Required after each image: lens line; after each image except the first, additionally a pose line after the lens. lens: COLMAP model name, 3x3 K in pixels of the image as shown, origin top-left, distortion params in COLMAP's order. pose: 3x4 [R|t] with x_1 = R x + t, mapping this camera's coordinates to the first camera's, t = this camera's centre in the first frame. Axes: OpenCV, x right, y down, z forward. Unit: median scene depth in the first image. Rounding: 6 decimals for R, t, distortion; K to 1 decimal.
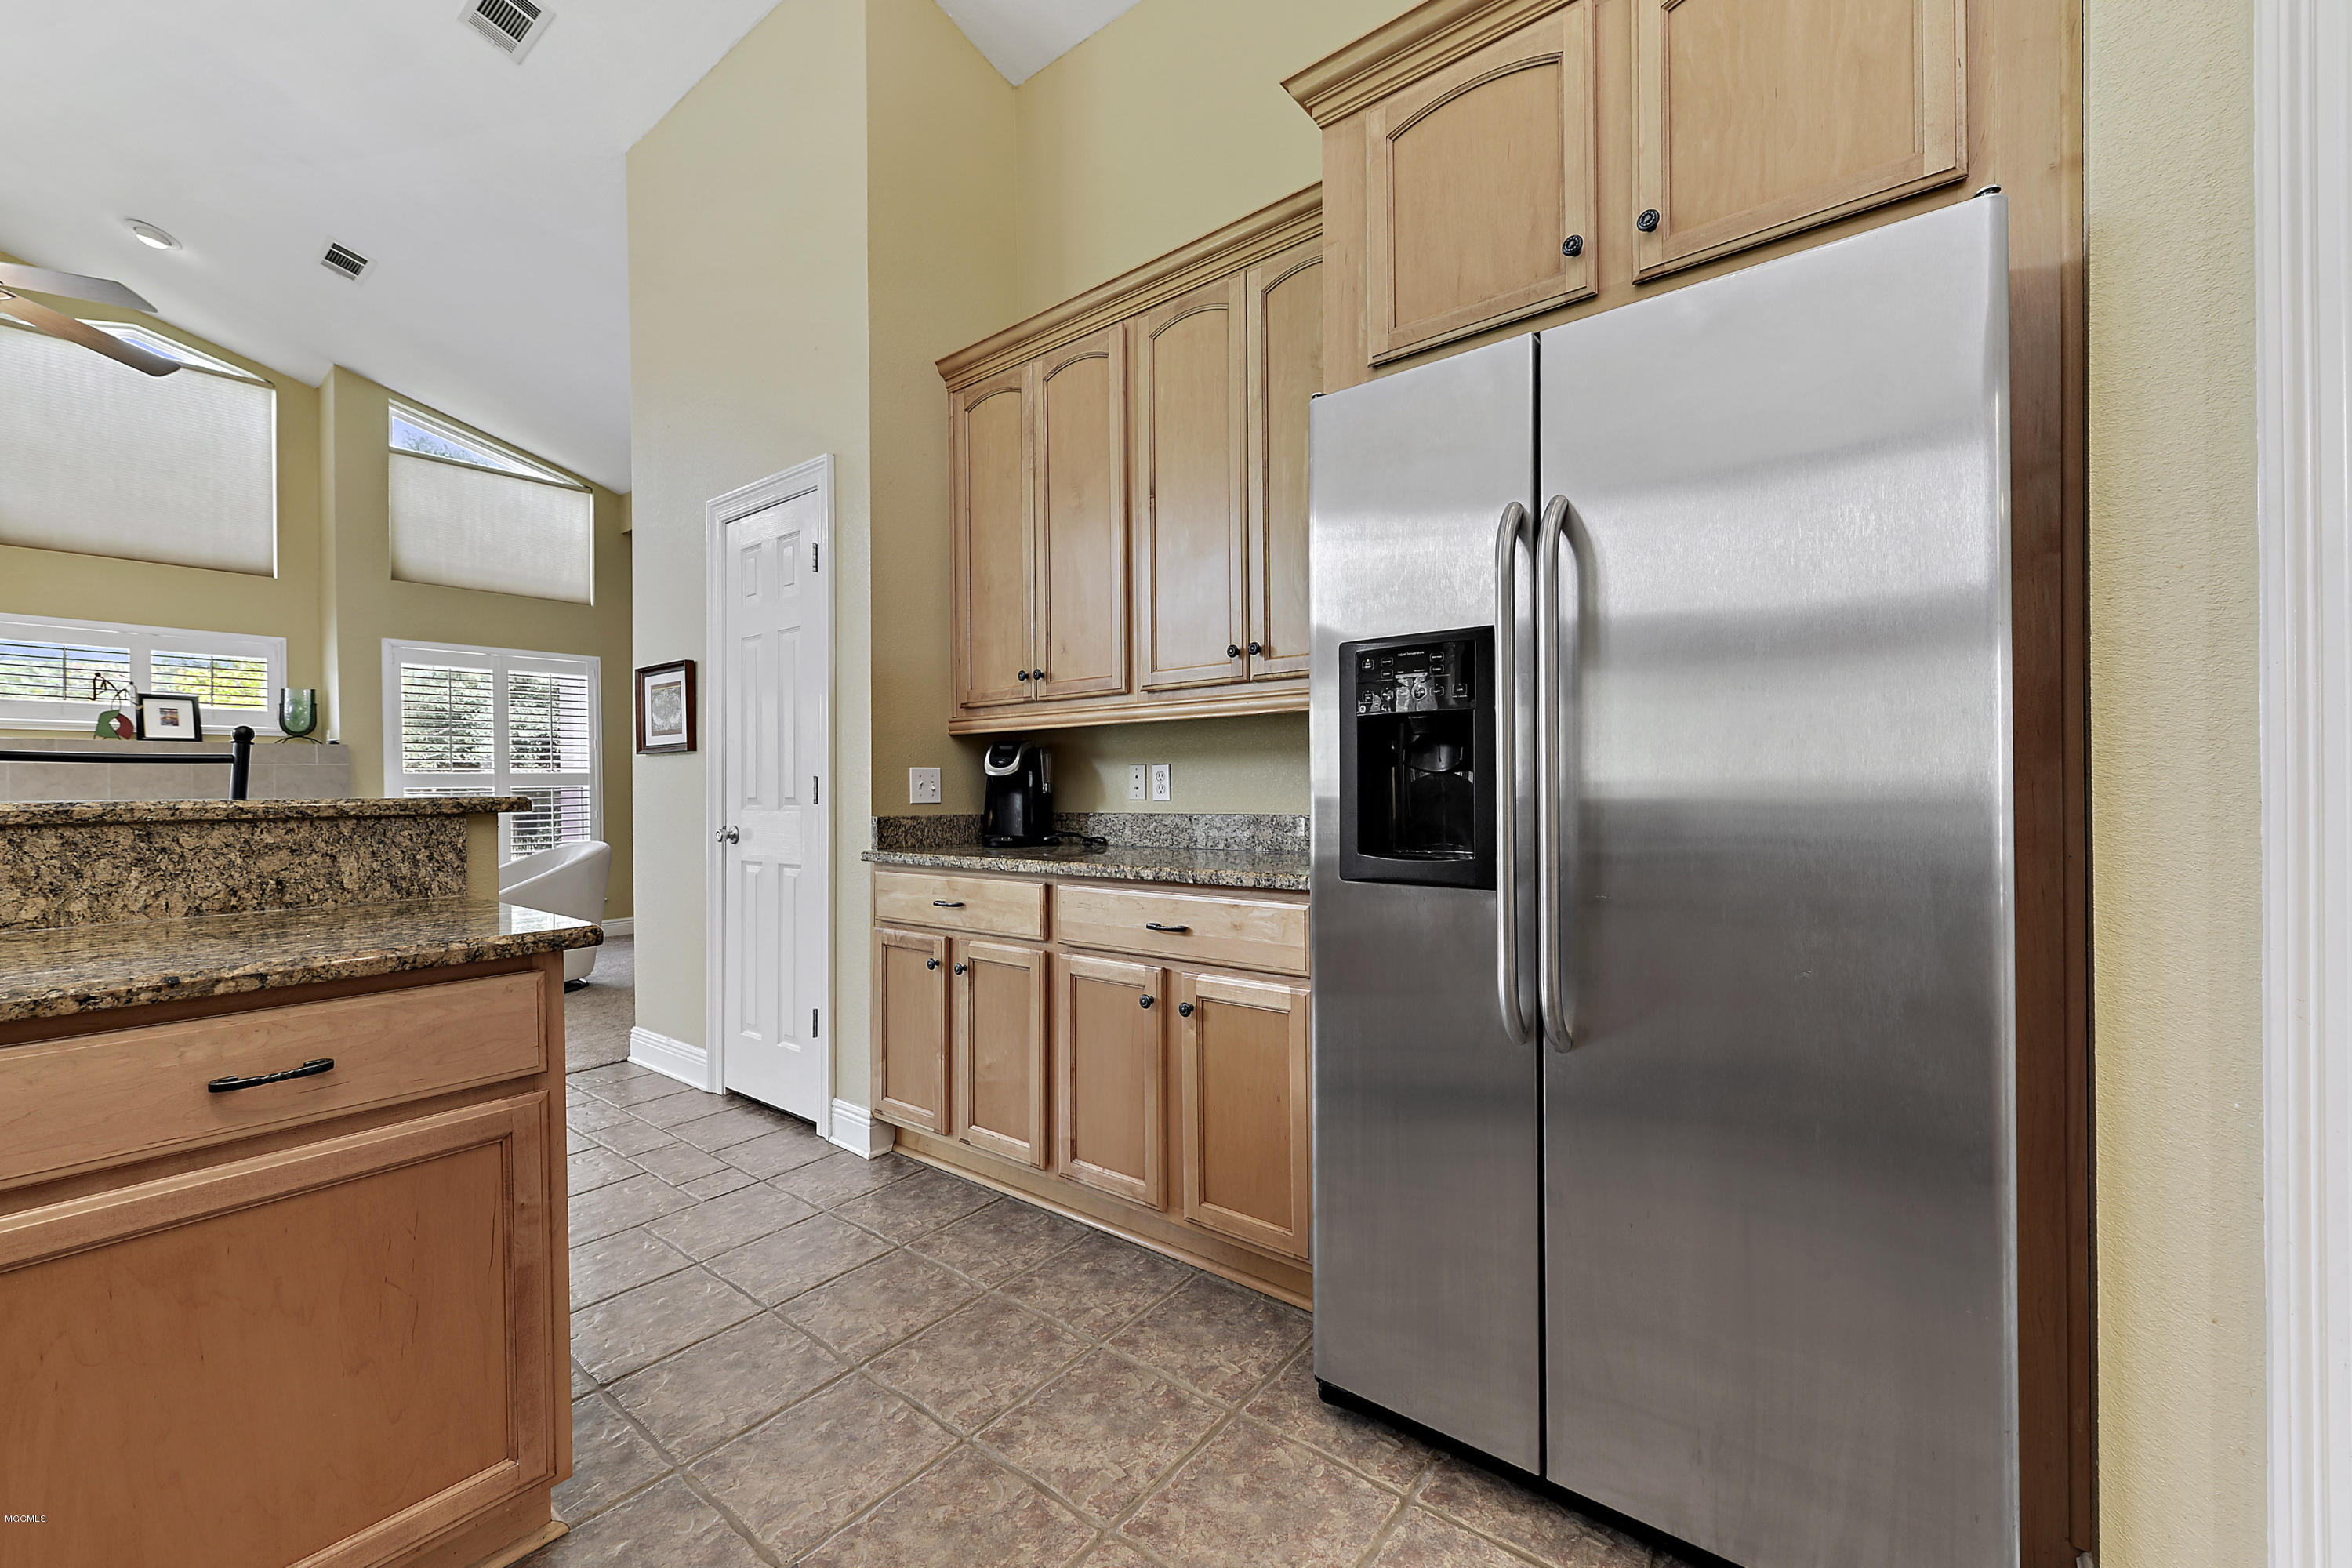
lens RADIAL K [[928.7, 0, 1178.6], [0, 928.7, 785.7], [0, 0, 1]] dist [0.003814, -0.000925]
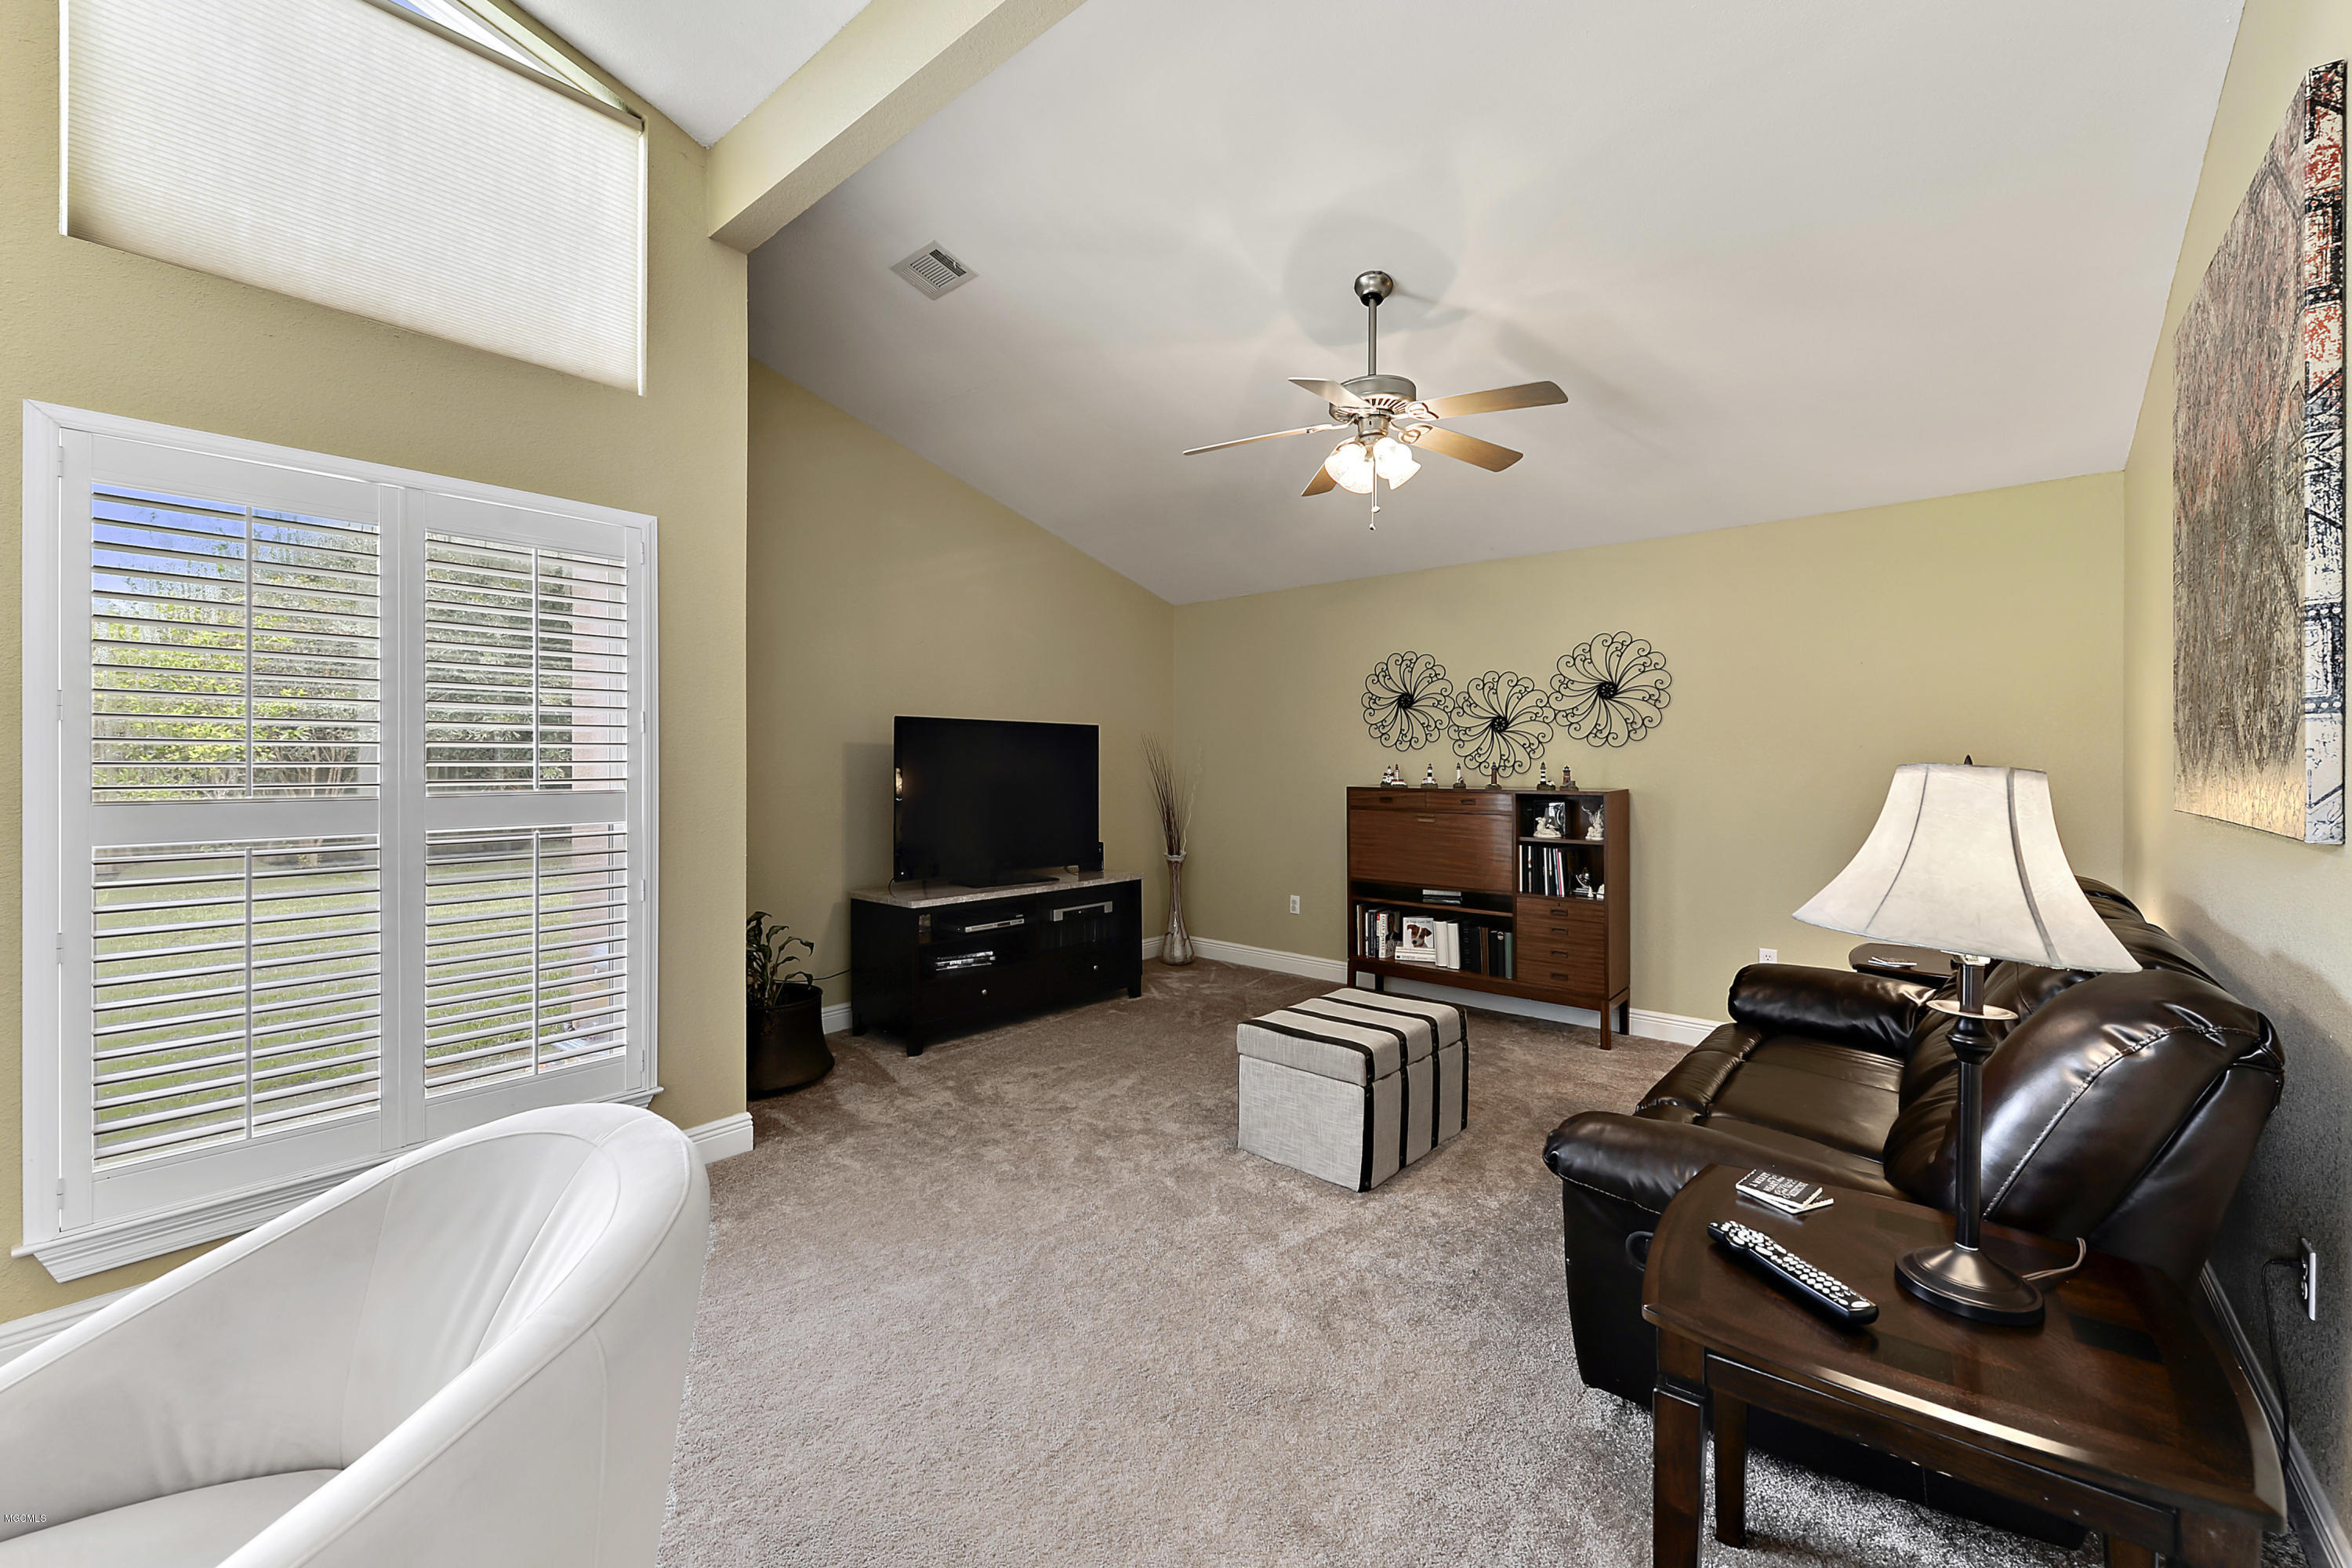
lens RADIAL K [[928.7, 0, 1177.8], [0, 928.7, 767.4], [0, 0, 1]] dist [0.003814, -0.000925]
pose [[0.999458, 0.012513, -0.030459, -0.443603], [-0.012480, 0.999921, 0.001294, -0.033605], [0.030472, -0.000913, 0.999535, 0.698785]]
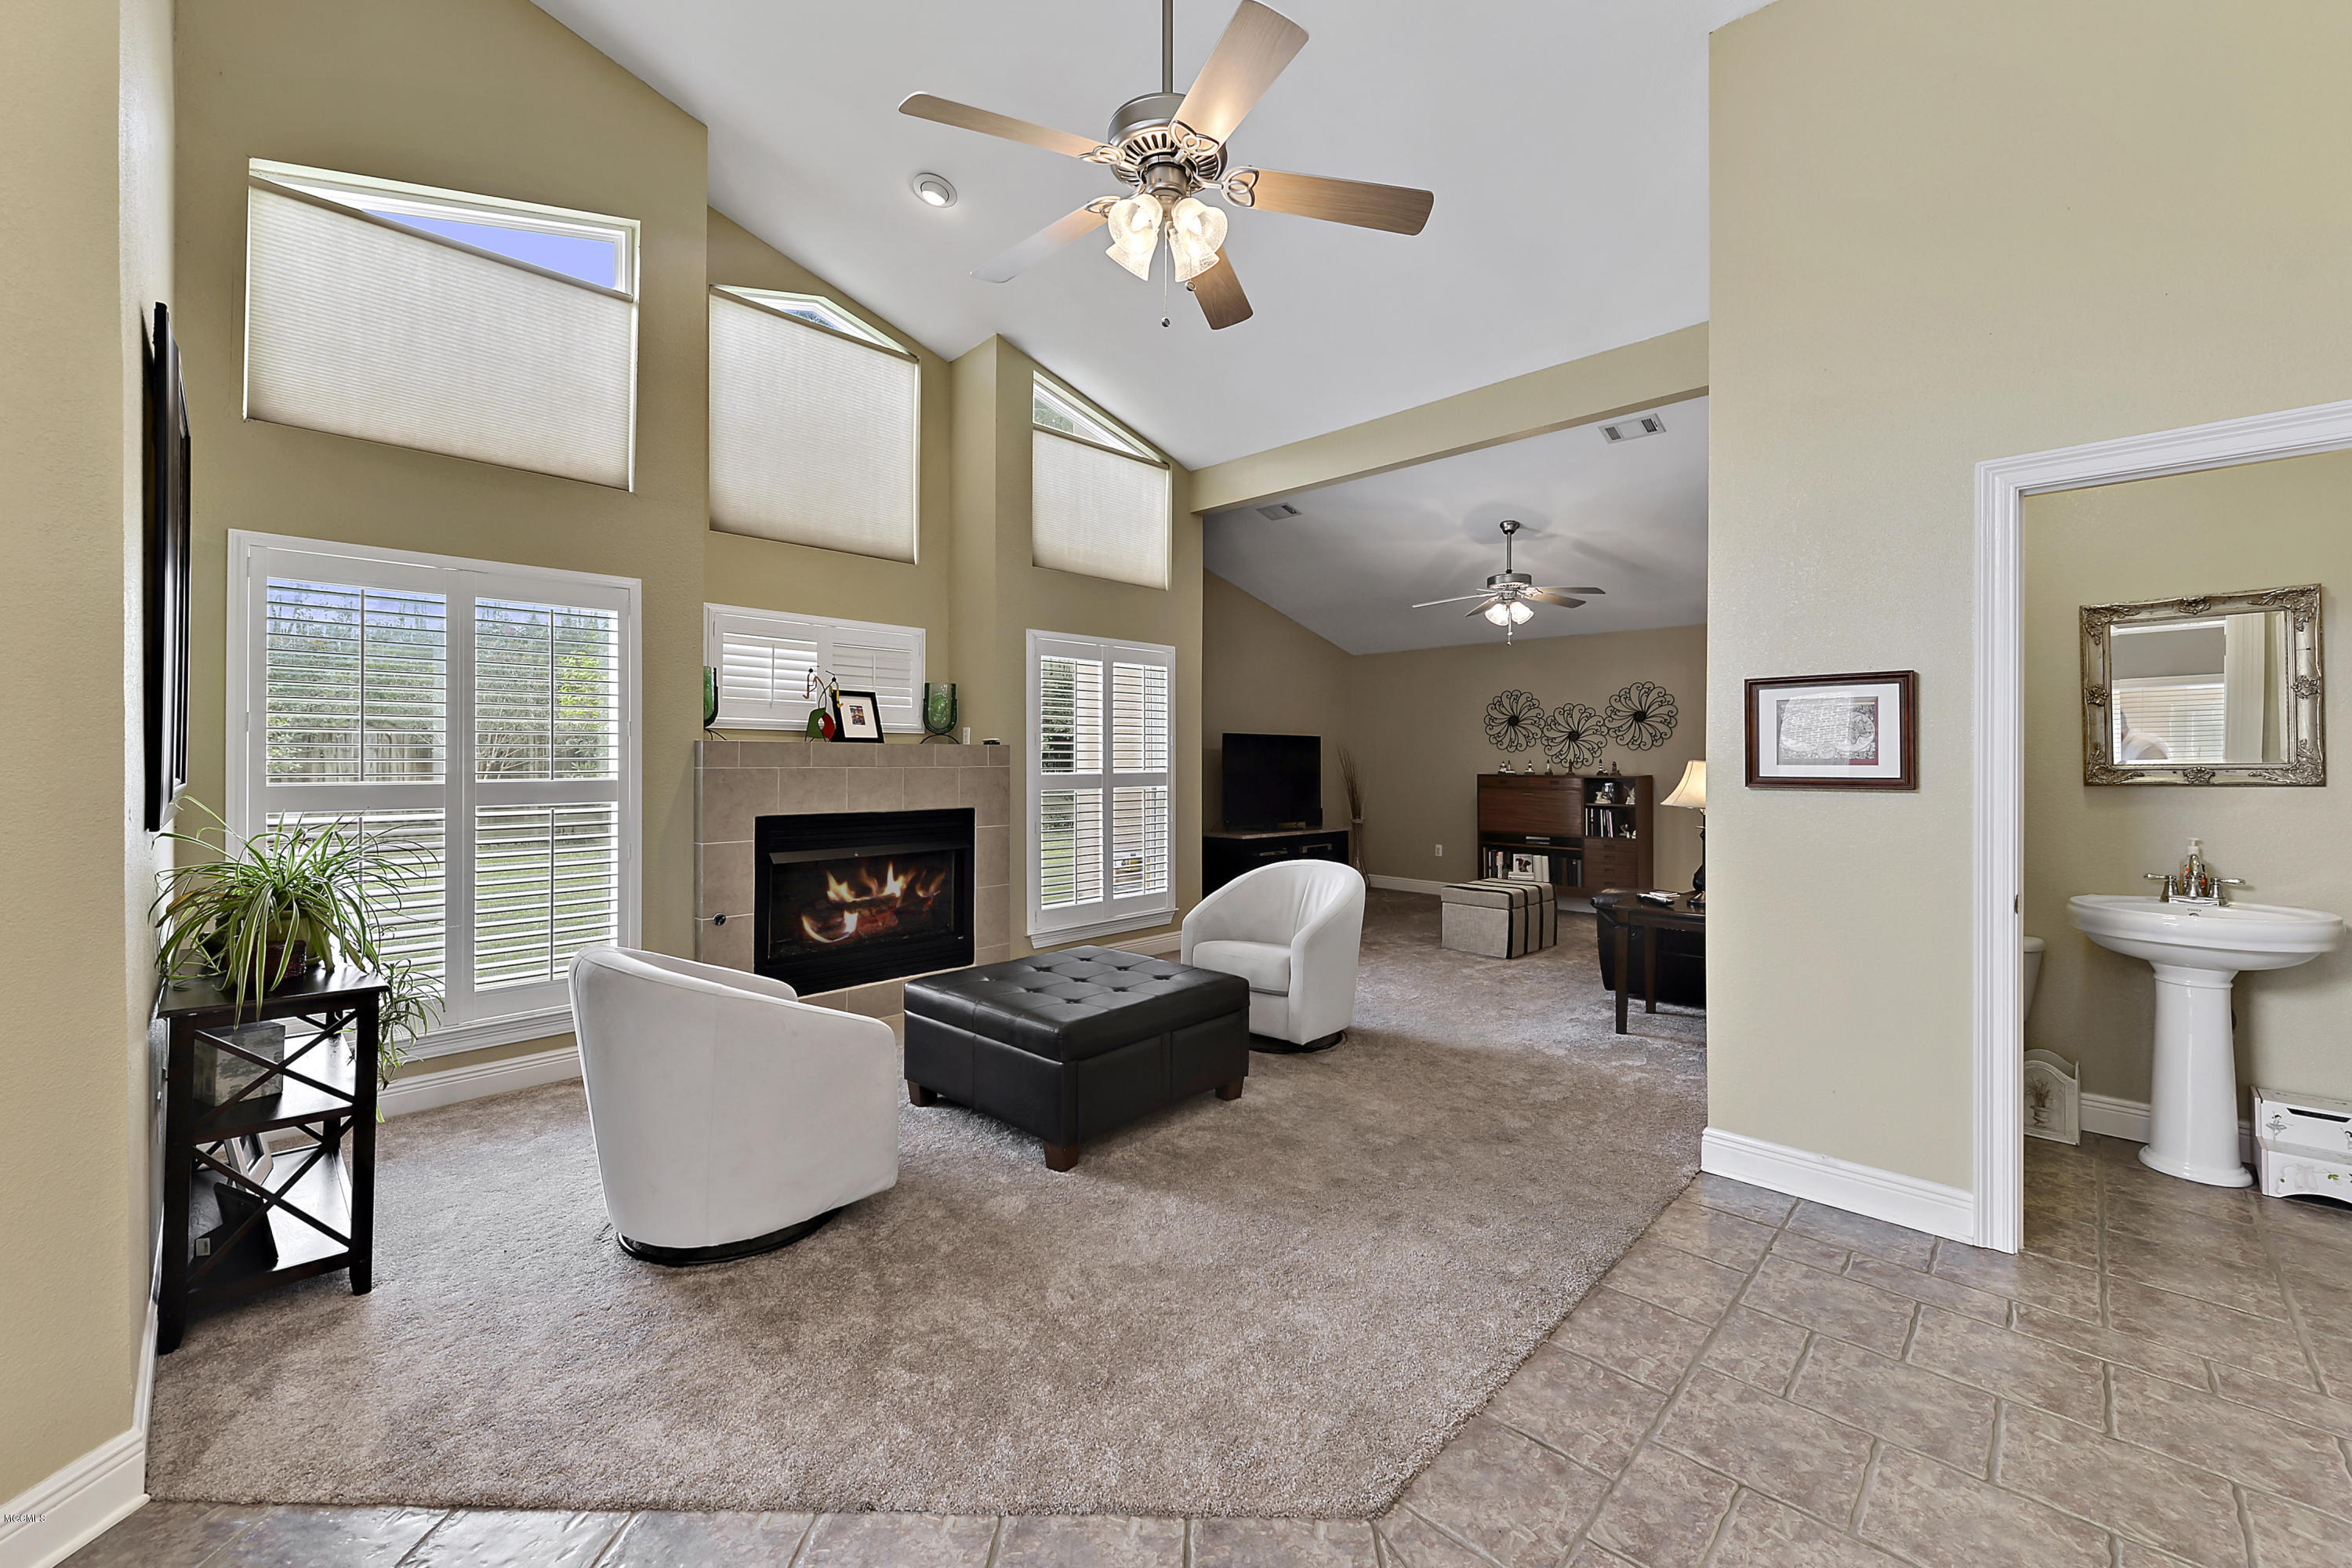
lens RADIAL K [[928.7, 0, 1176.4], [0, 928.7, 760.9], [0, 0, 1]] dist [0.003814, -0.000925]
pose [[0.994576, 0.013389, -0.103143, -0.627596], [-0.013395, 0.999910, 0.000628, -0.031017], [0.103142, 0.000757, 0.994666, 0.099523]]
